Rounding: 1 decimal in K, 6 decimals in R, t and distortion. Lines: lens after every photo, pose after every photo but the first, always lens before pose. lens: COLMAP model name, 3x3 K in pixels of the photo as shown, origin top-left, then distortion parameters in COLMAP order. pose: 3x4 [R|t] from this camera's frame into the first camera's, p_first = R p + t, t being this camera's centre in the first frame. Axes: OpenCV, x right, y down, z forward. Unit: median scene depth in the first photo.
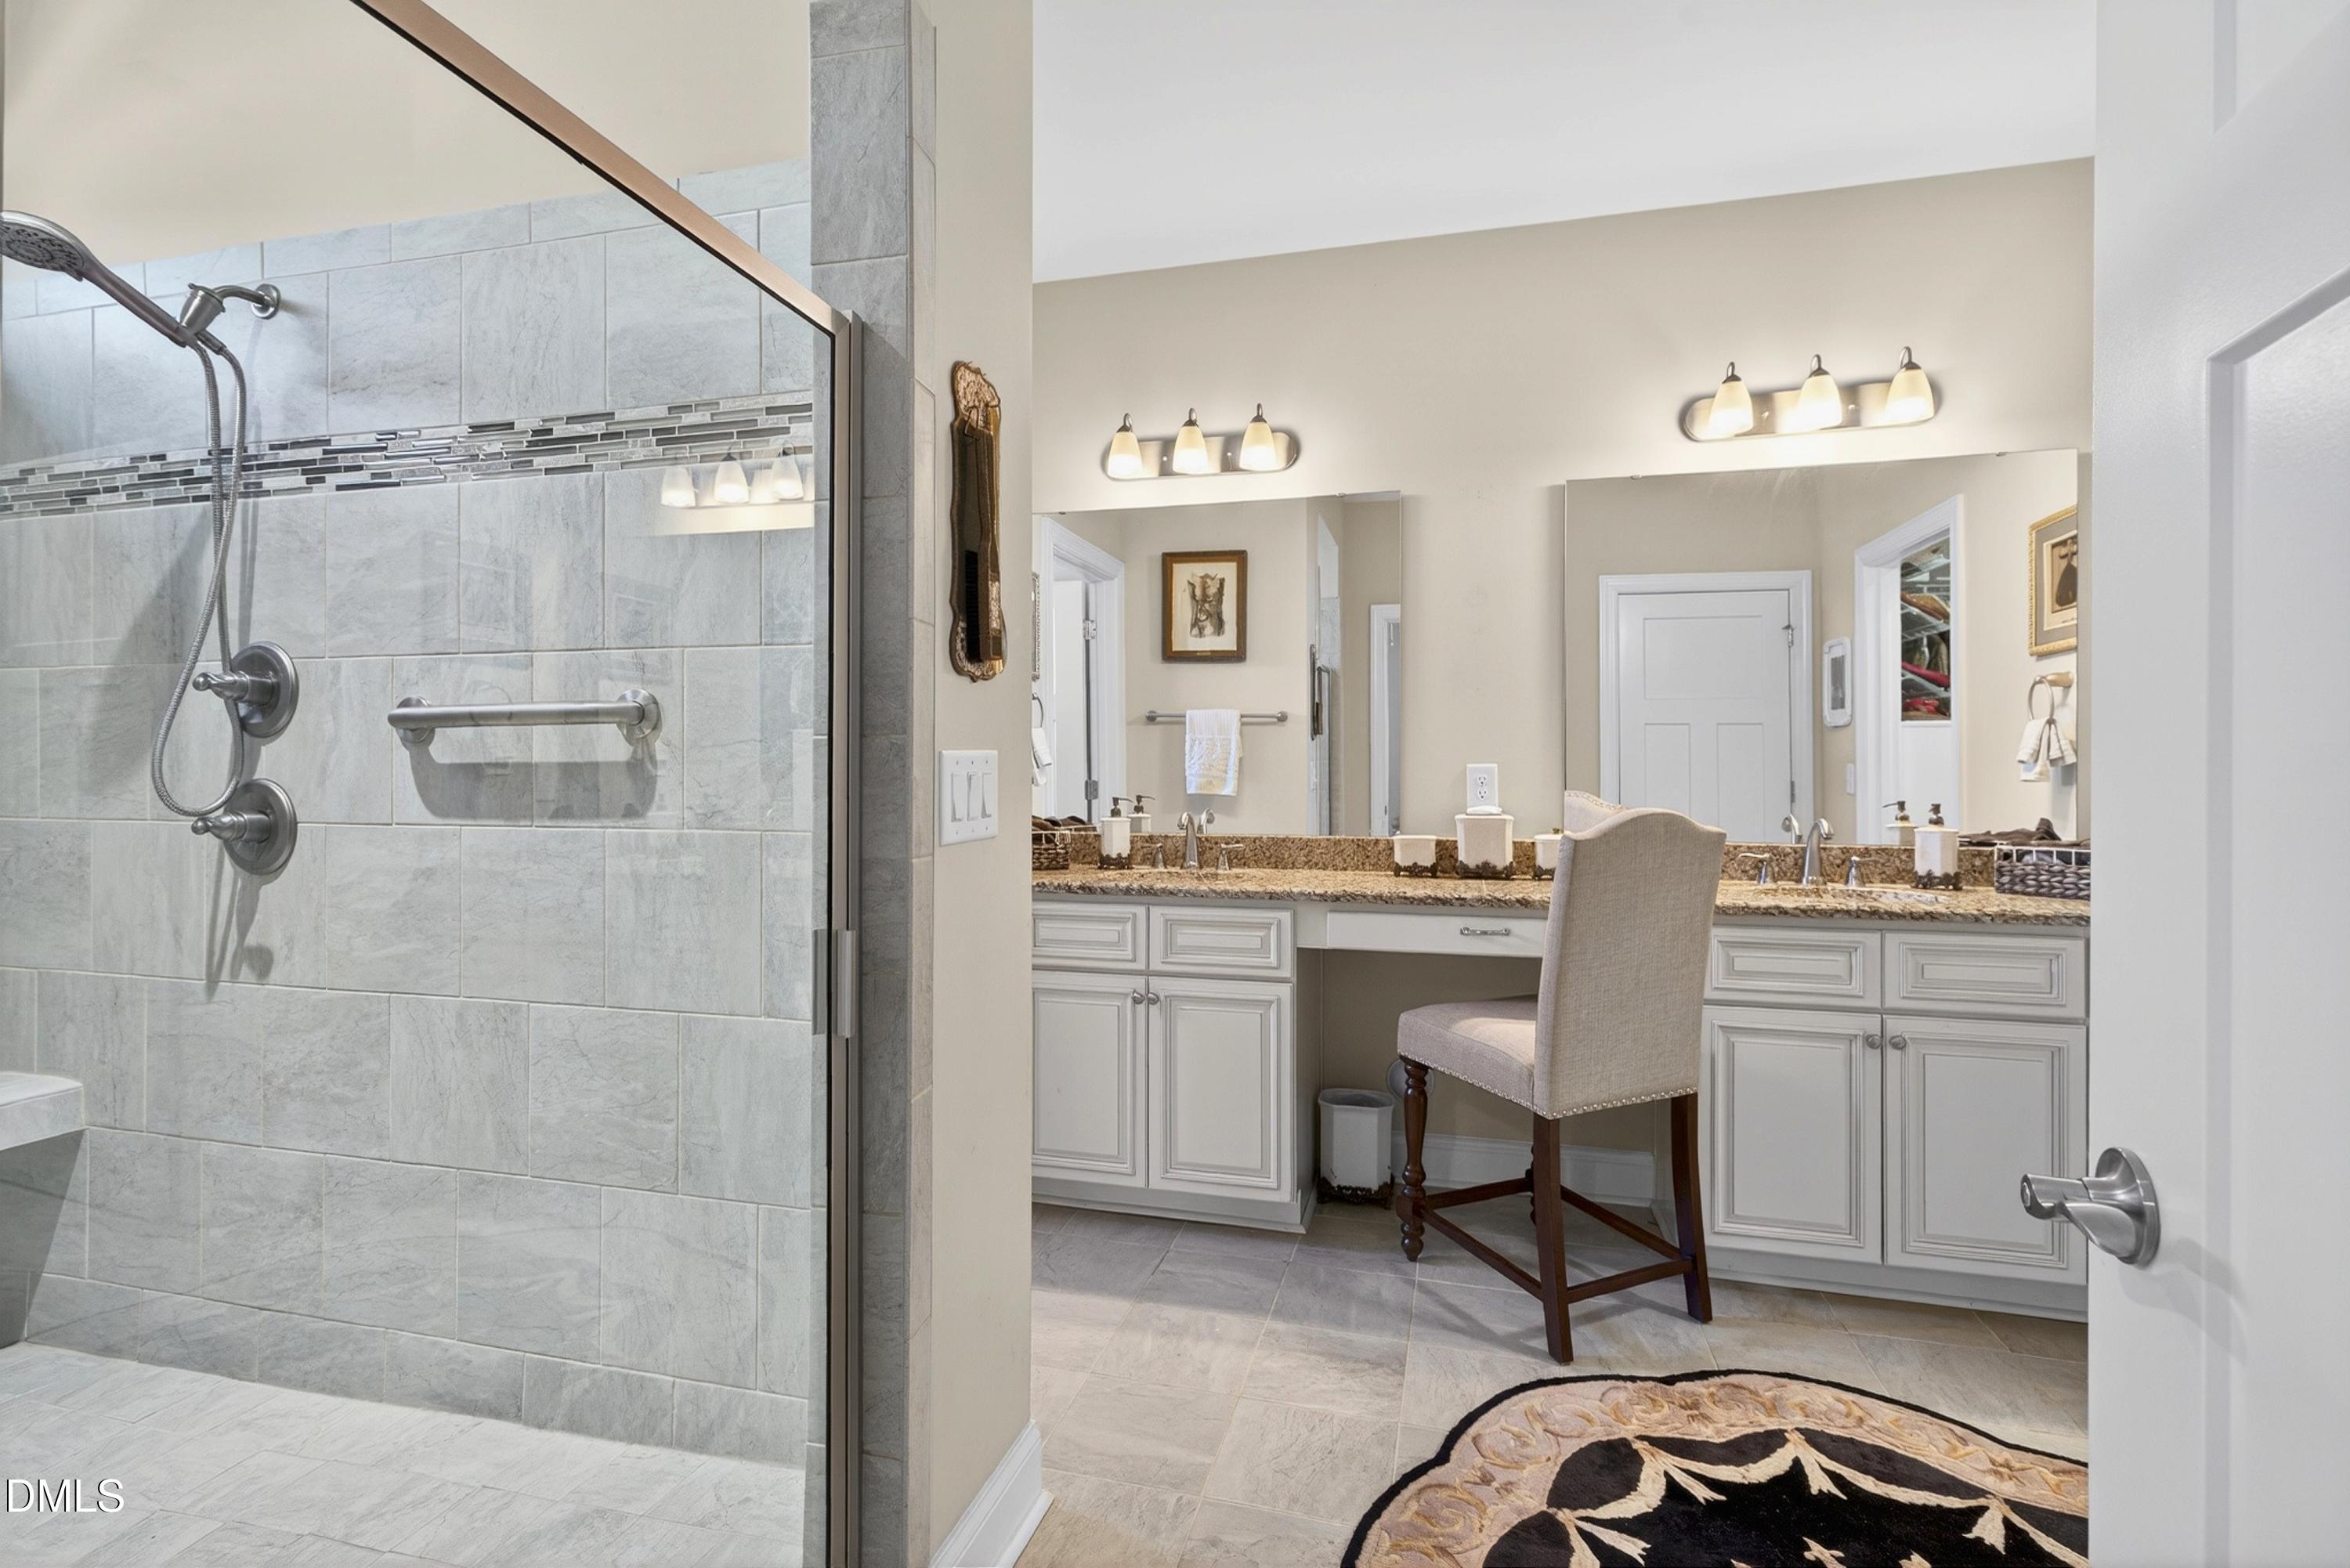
lens RADIAL K [[1095.1, 0, 1164.9], [0, 1095.1, 771.5], [0, 0, 1]] dist [0.005659, 0.000069]
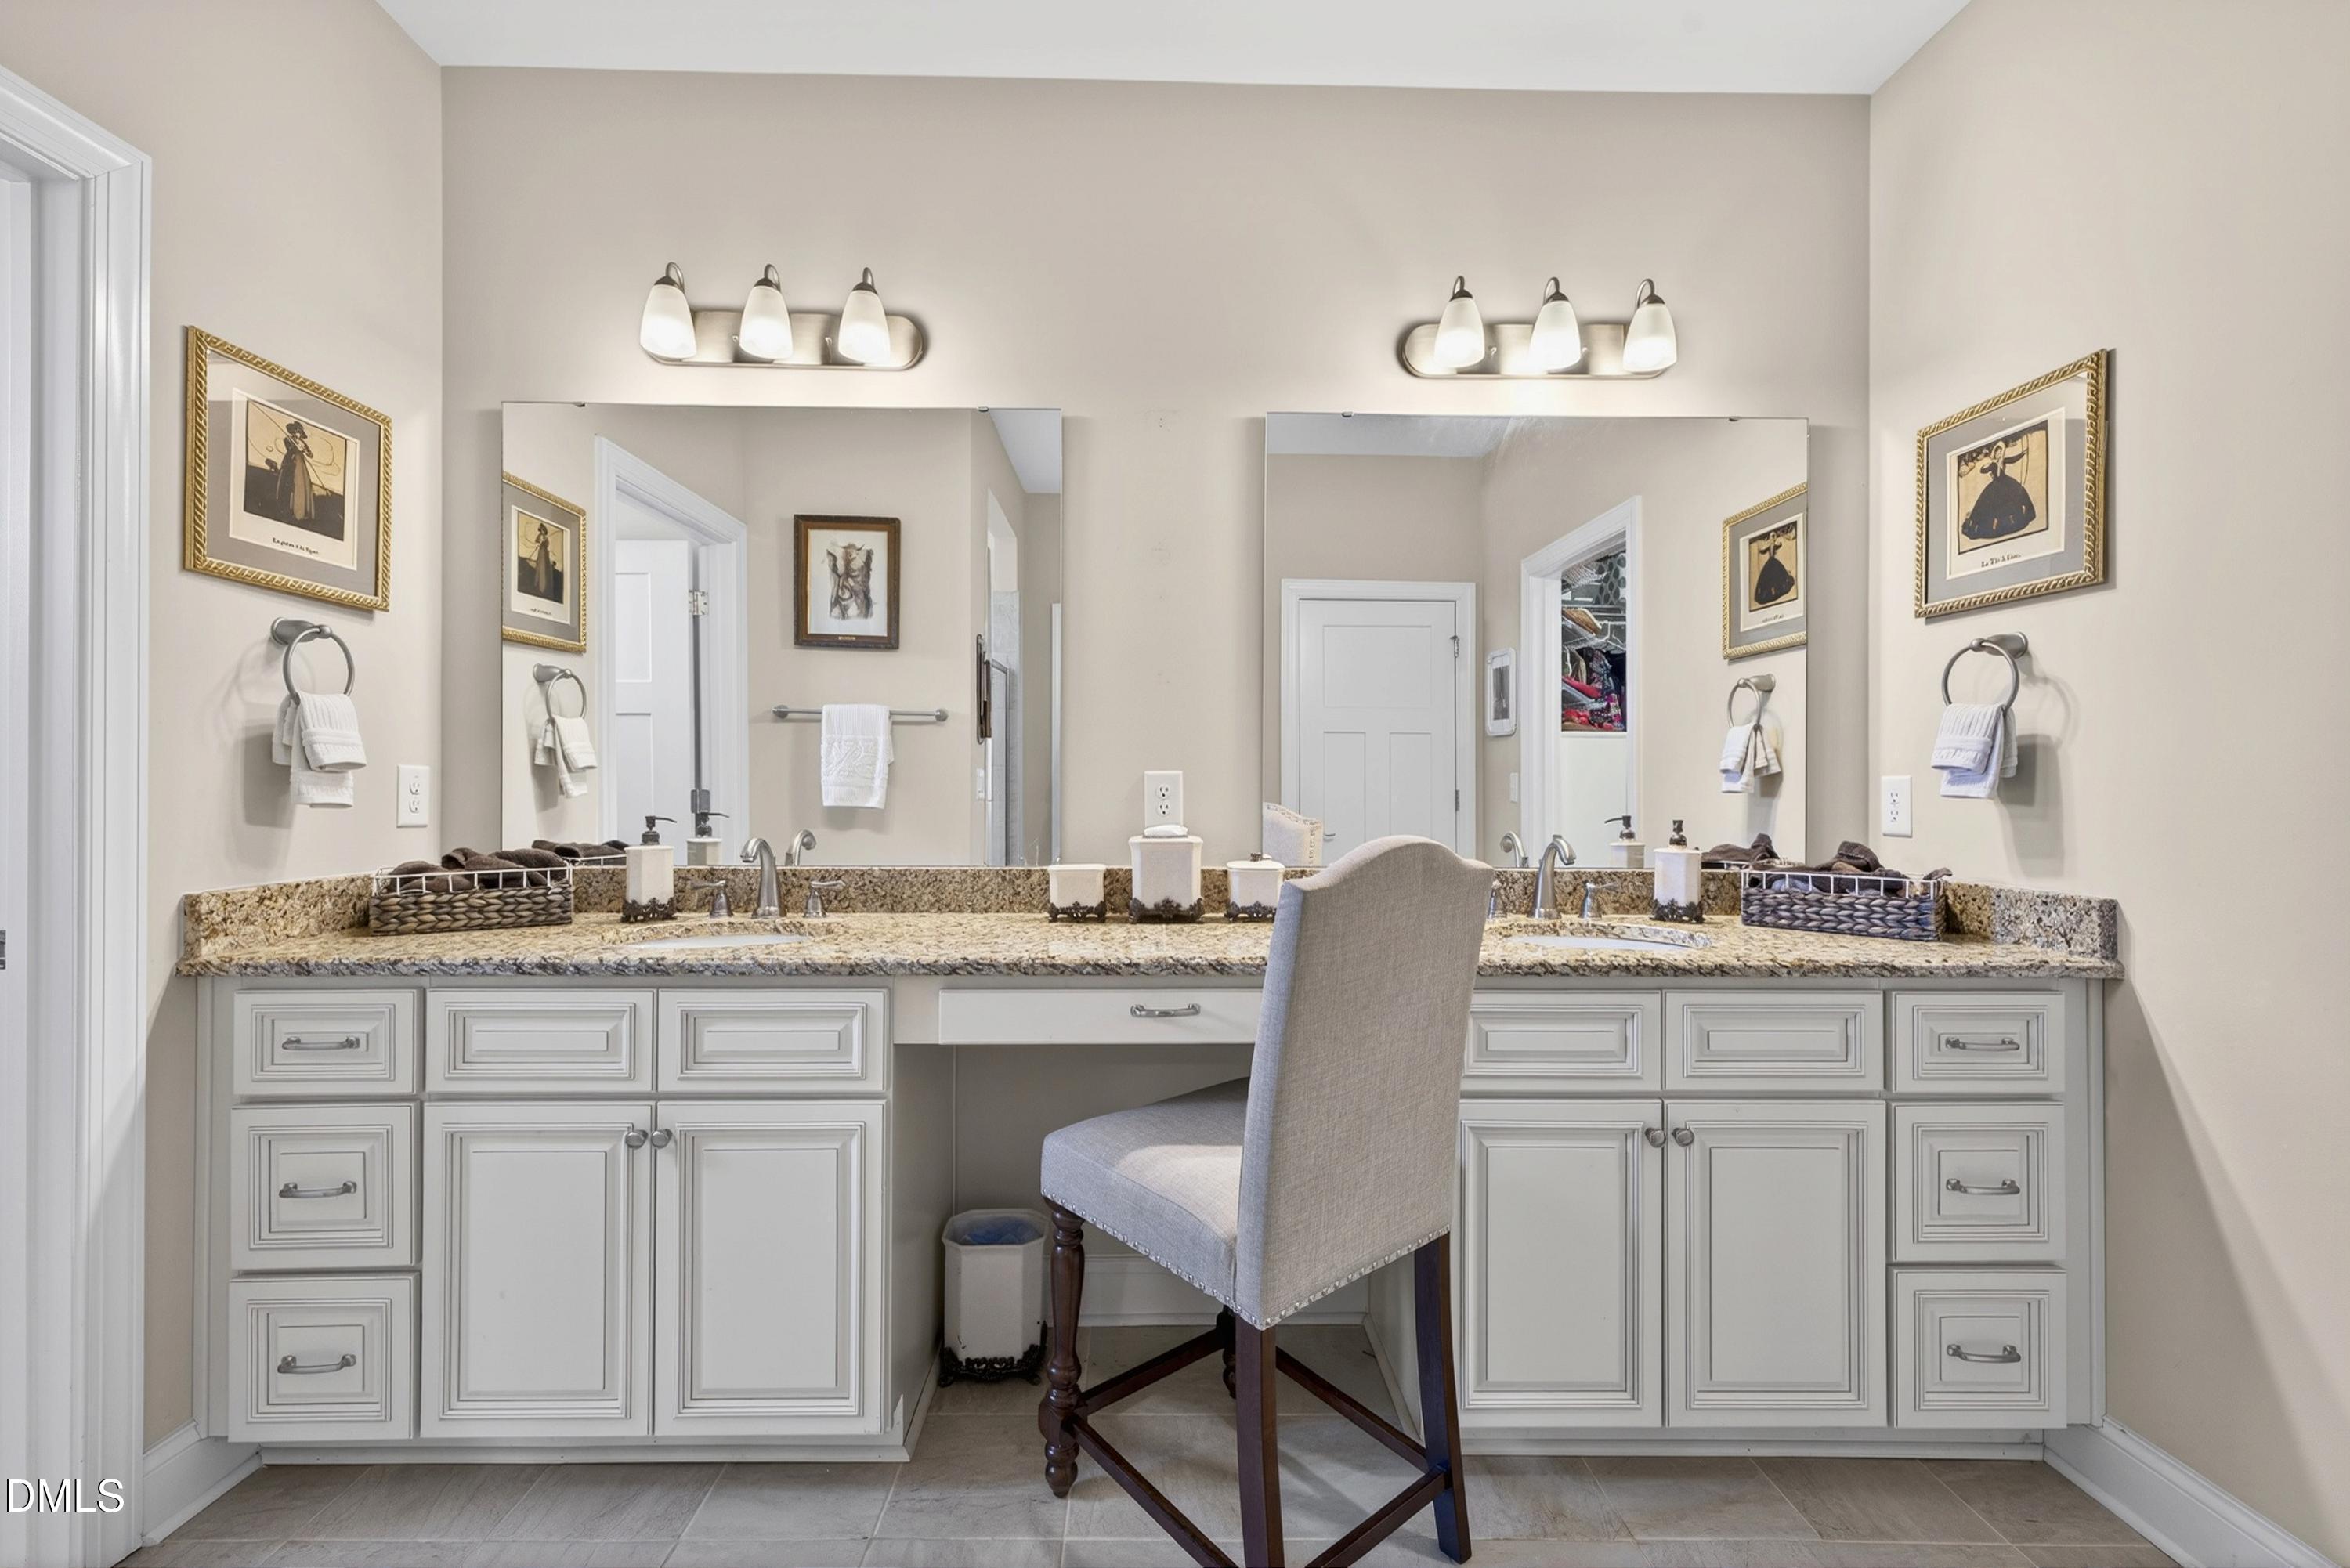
lens RADIAL K [[989.8, 0, 1156.5], [0, 989.8, 802.9], [0, 0, 1]] dist [0.002645, 0.000197]
pose [[0.963208, -0.002958, 0.268741, 0.102117], [-0.003421, 0.999723, 0.023266, -0.000235], [-0.268735, -0.023329, 0.962931, 0.345725]]
